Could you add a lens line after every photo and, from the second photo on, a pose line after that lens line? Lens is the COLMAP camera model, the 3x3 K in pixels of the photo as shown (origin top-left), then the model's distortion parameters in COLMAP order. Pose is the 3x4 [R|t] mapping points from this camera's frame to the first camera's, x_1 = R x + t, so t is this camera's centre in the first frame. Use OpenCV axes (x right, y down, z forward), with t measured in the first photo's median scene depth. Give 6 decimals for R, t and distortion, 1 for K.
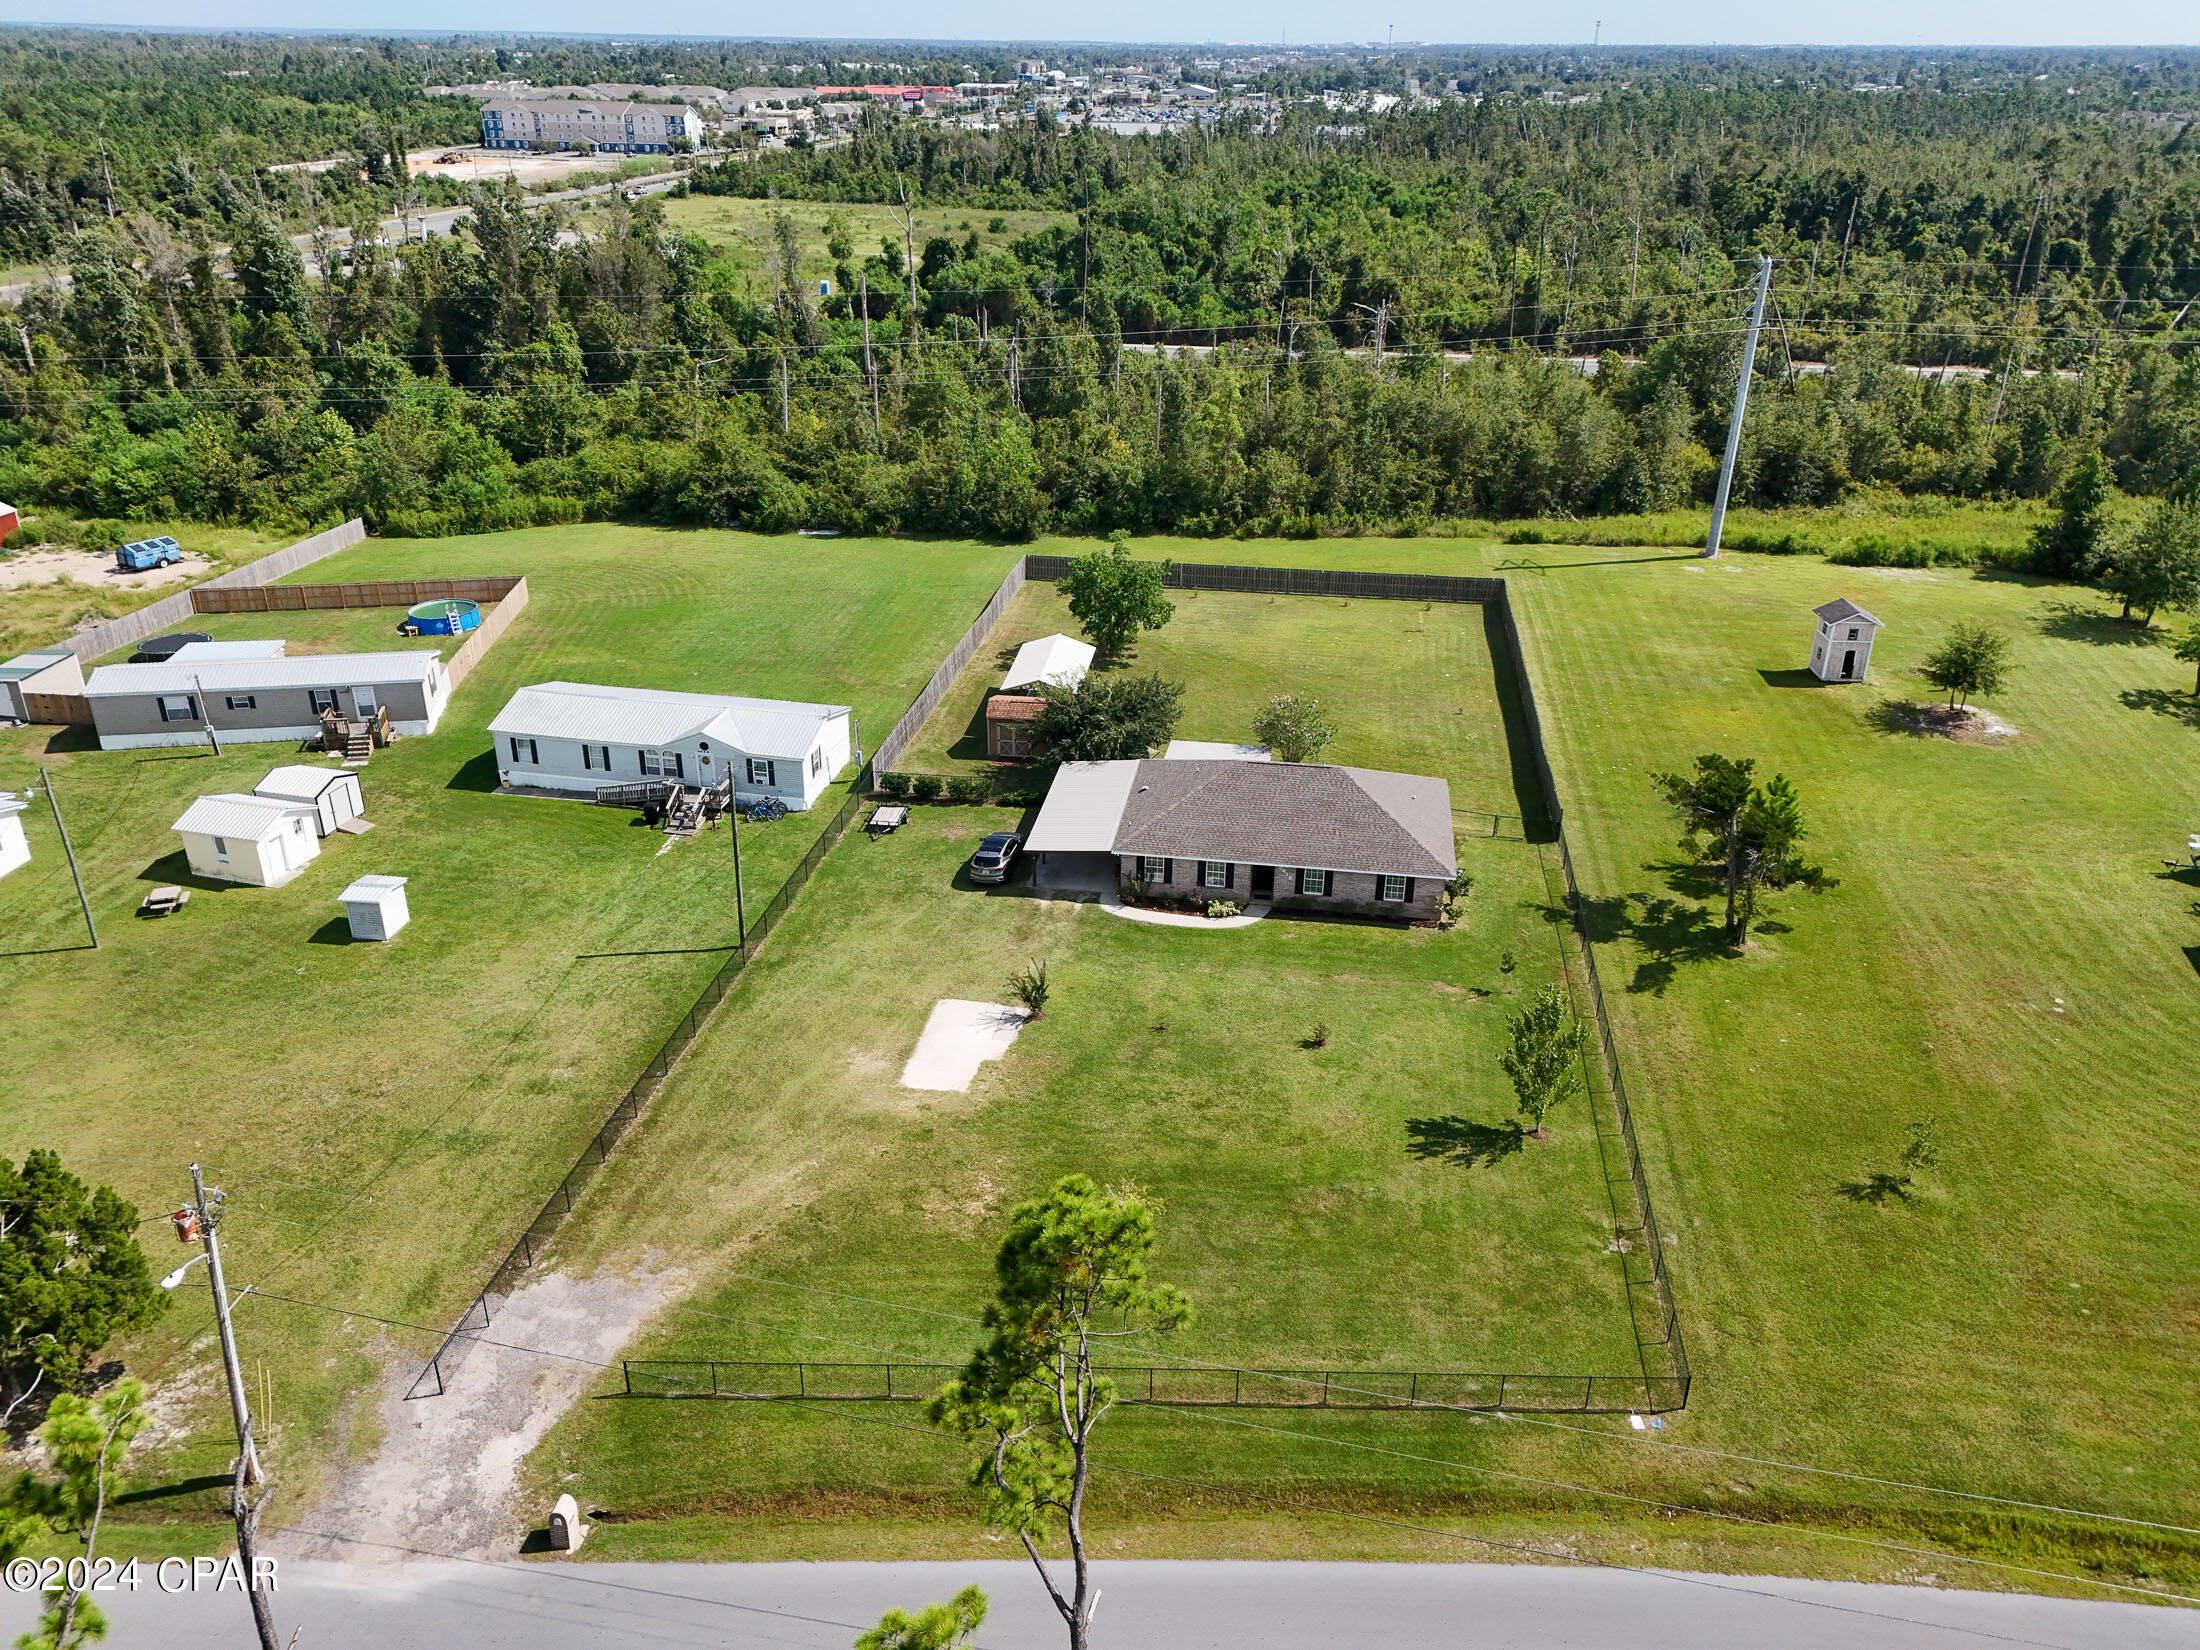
lens RADIAL K [[1604.1, 0, 1100.0], [0, 1604.1, 825.0], [0, 0, 1]] dist [0.052420, -0.004217]
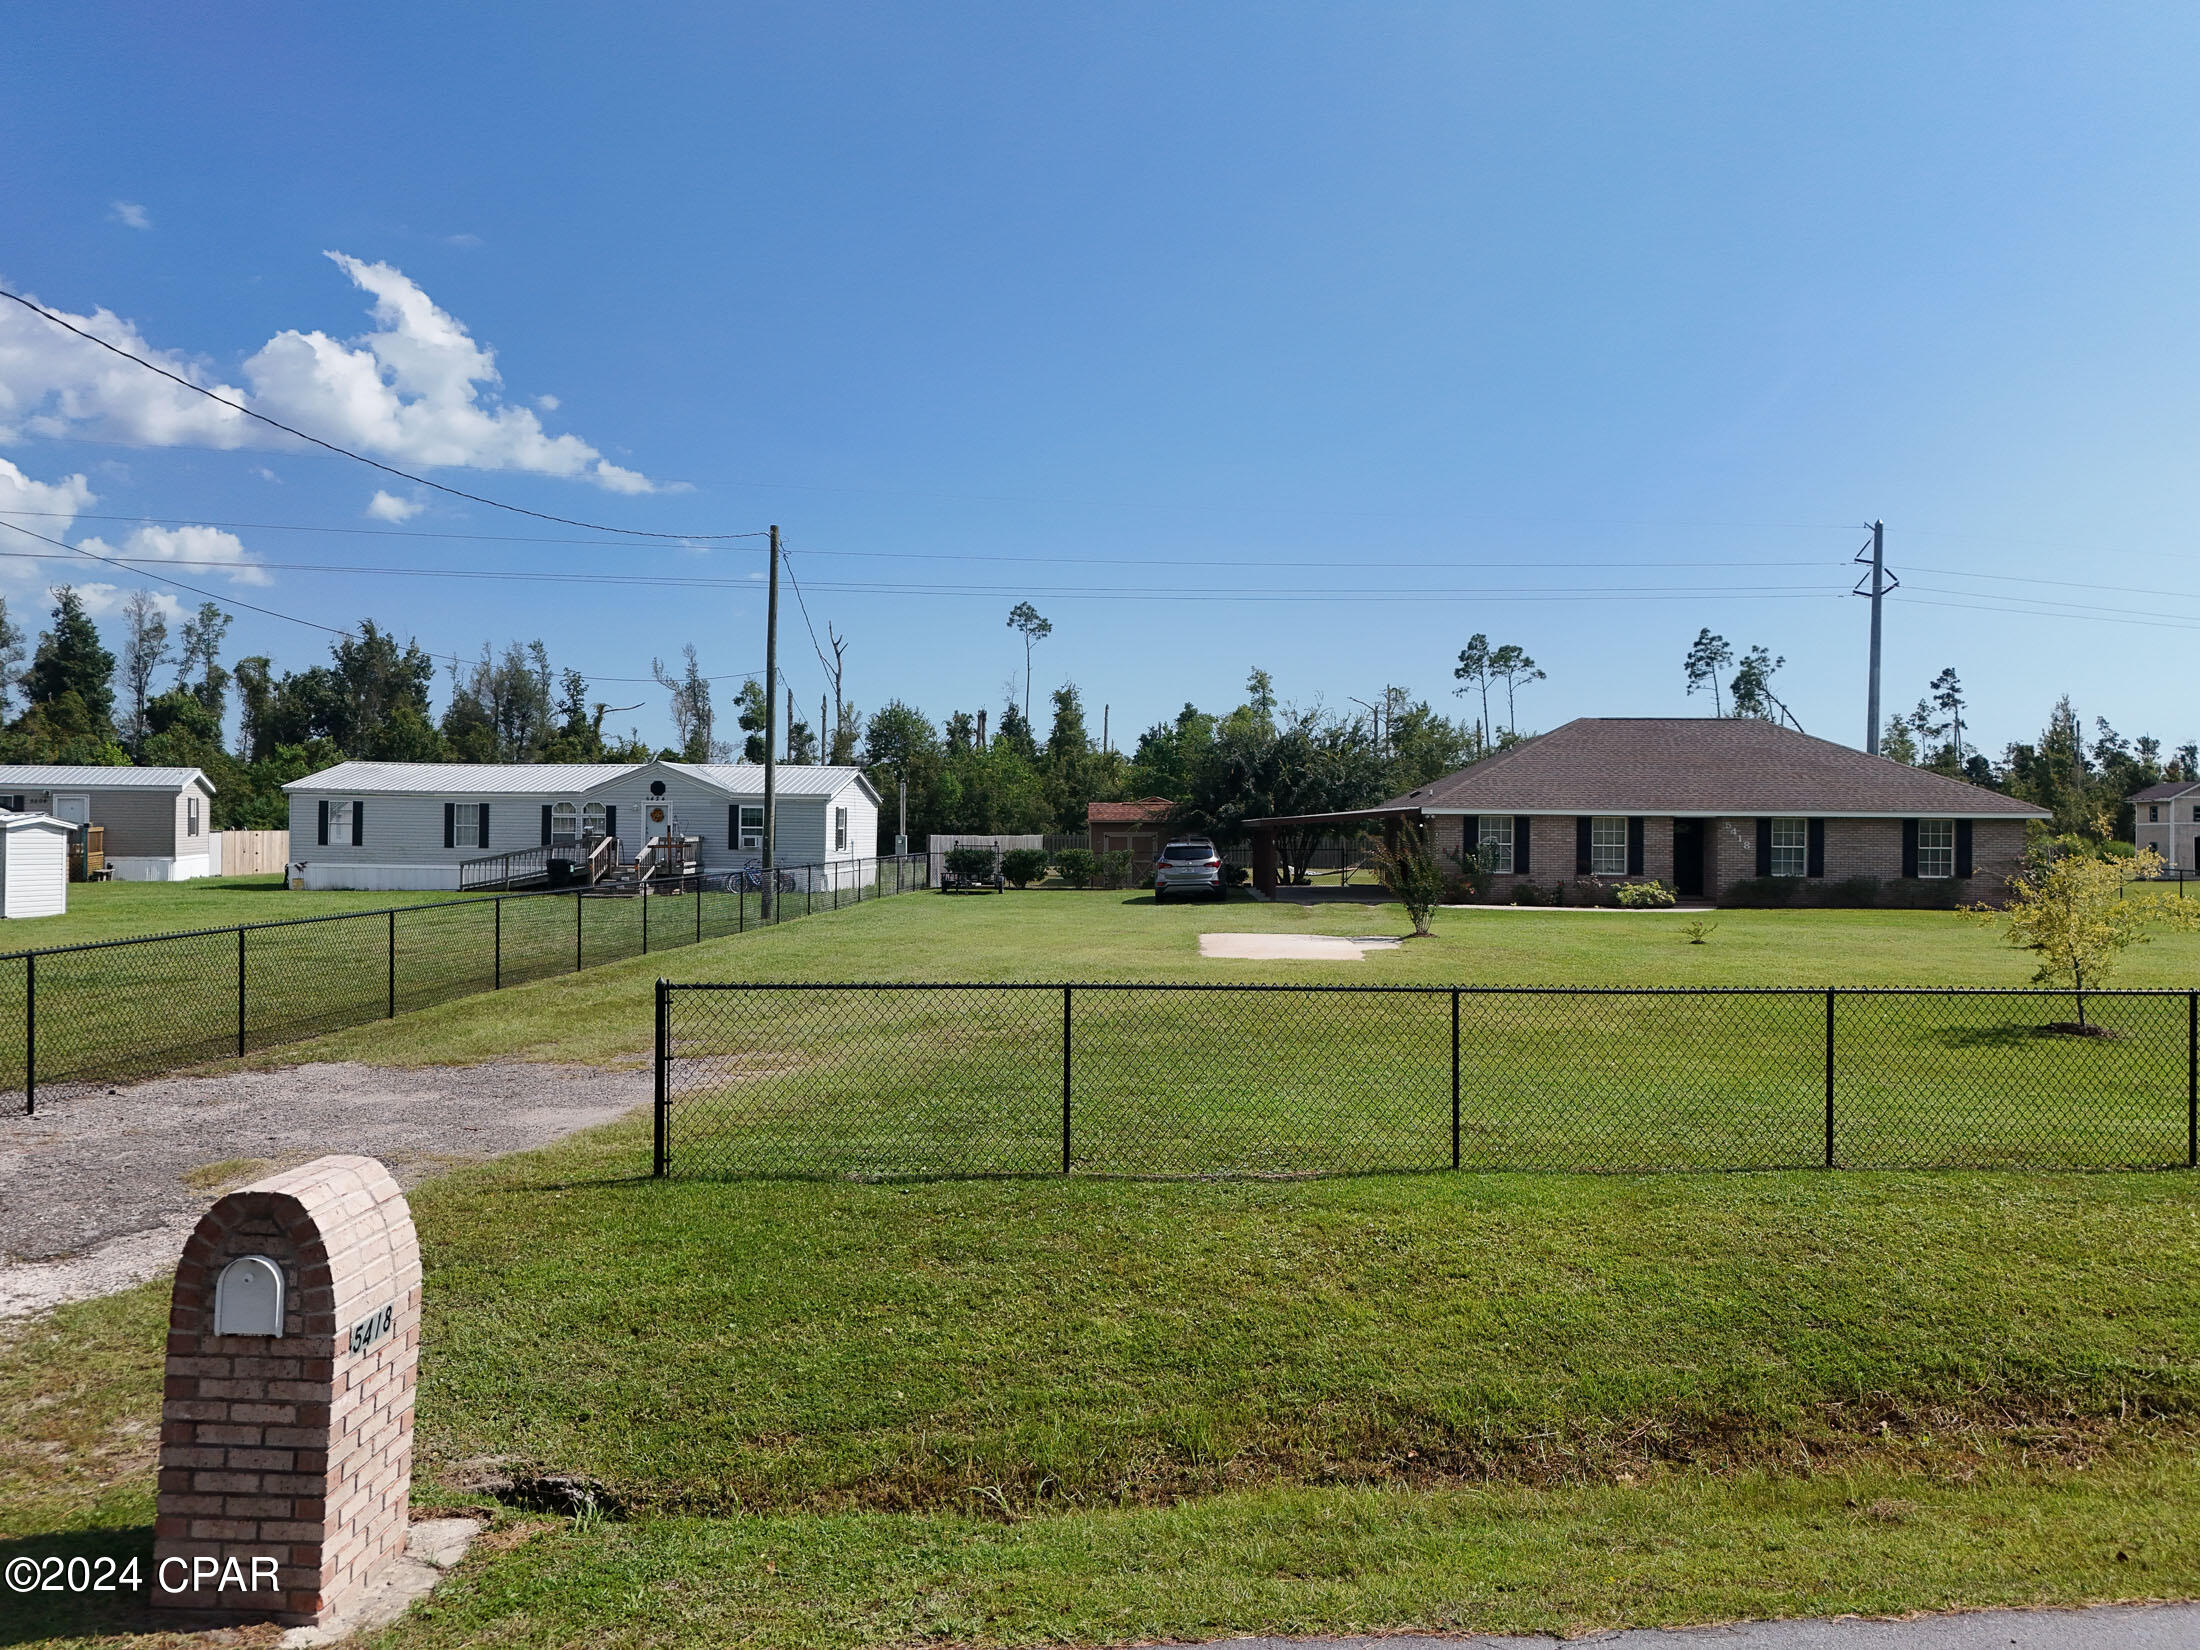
lens RADIAL K [[1604.1, 0, 1100.0], [0, 1604.1, 825.0], [0, 0, 1]] dist [0.052420, -0.004217]
pose [[0.994521, -0.003324, 0.104488, -0.177544], [0.047905, 0.902867, -0.427243, 0.279878], [-0.092919, 0.429908, 0.898079, 0.552395]]
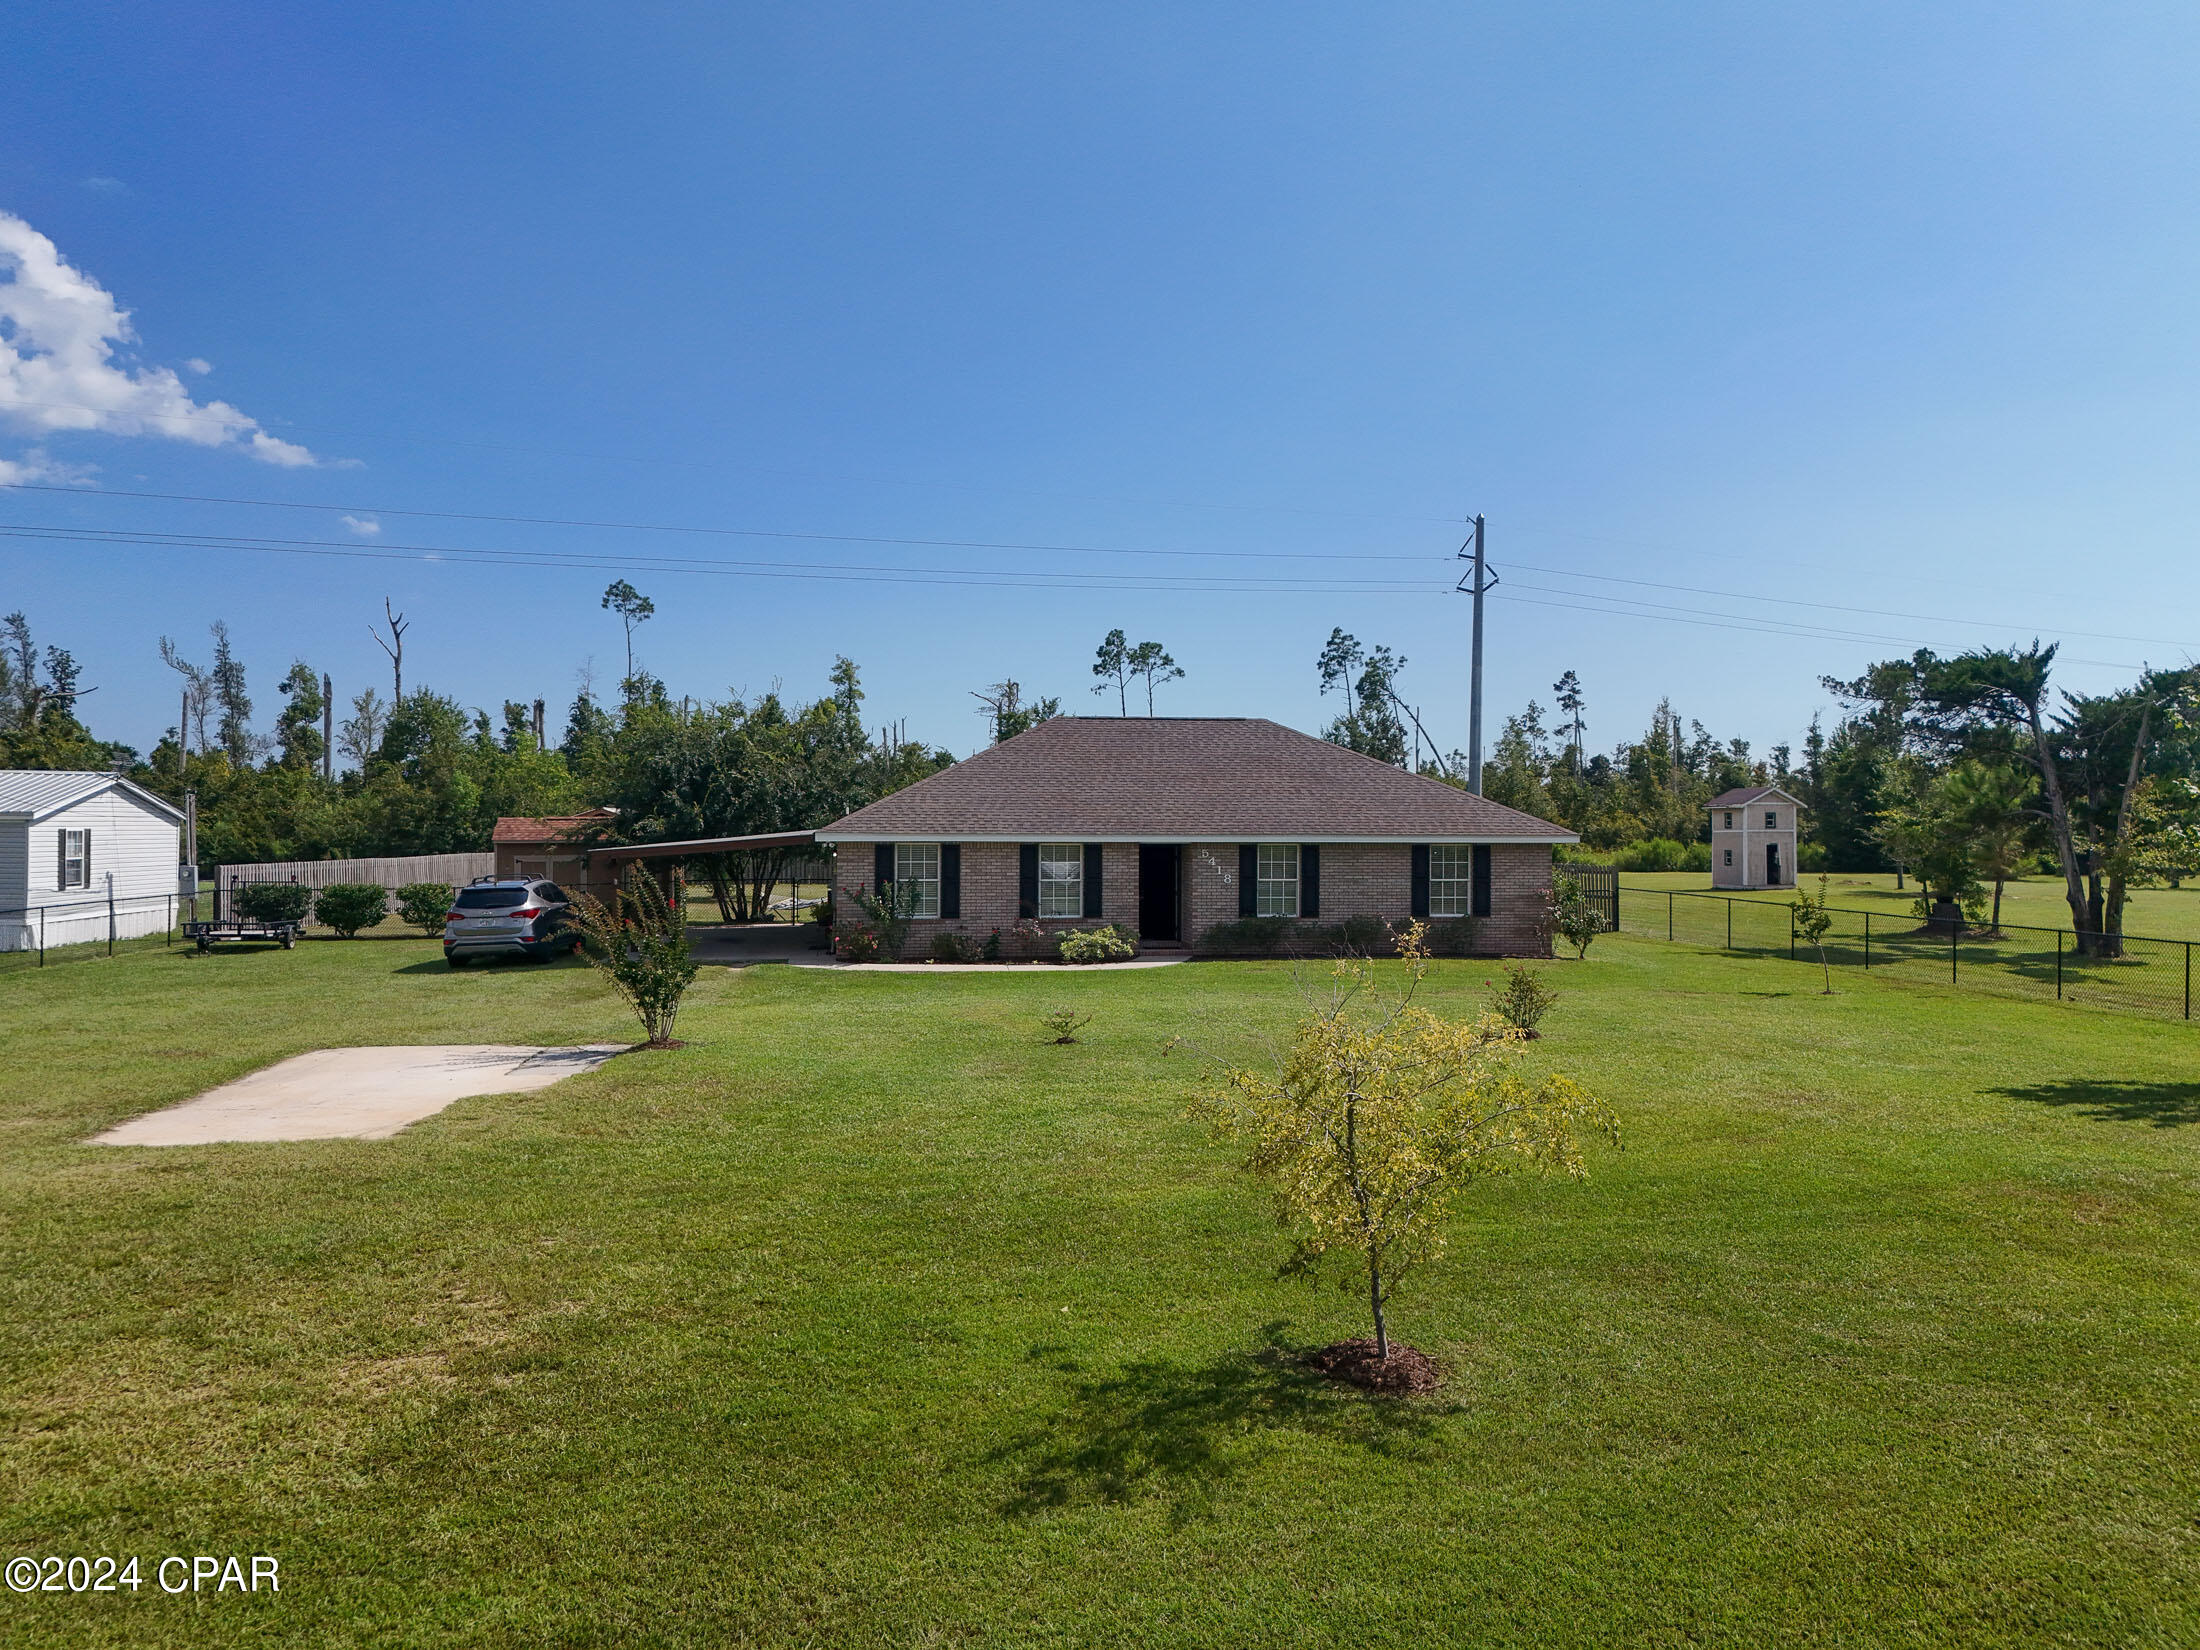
lens RADIAL K [[1533.3, 0, 1100.0], [0, 1533.3, 825.0], [0, 0, 1]] dist [0.133216, -0.121544]
pose [[0.962837, -0.008992, 0.269933, -0.032617], [0.122826, 0.904692, -0.407978, 0.206555], [-0.240537, 0.425971, 0.872176, 0.681568]]
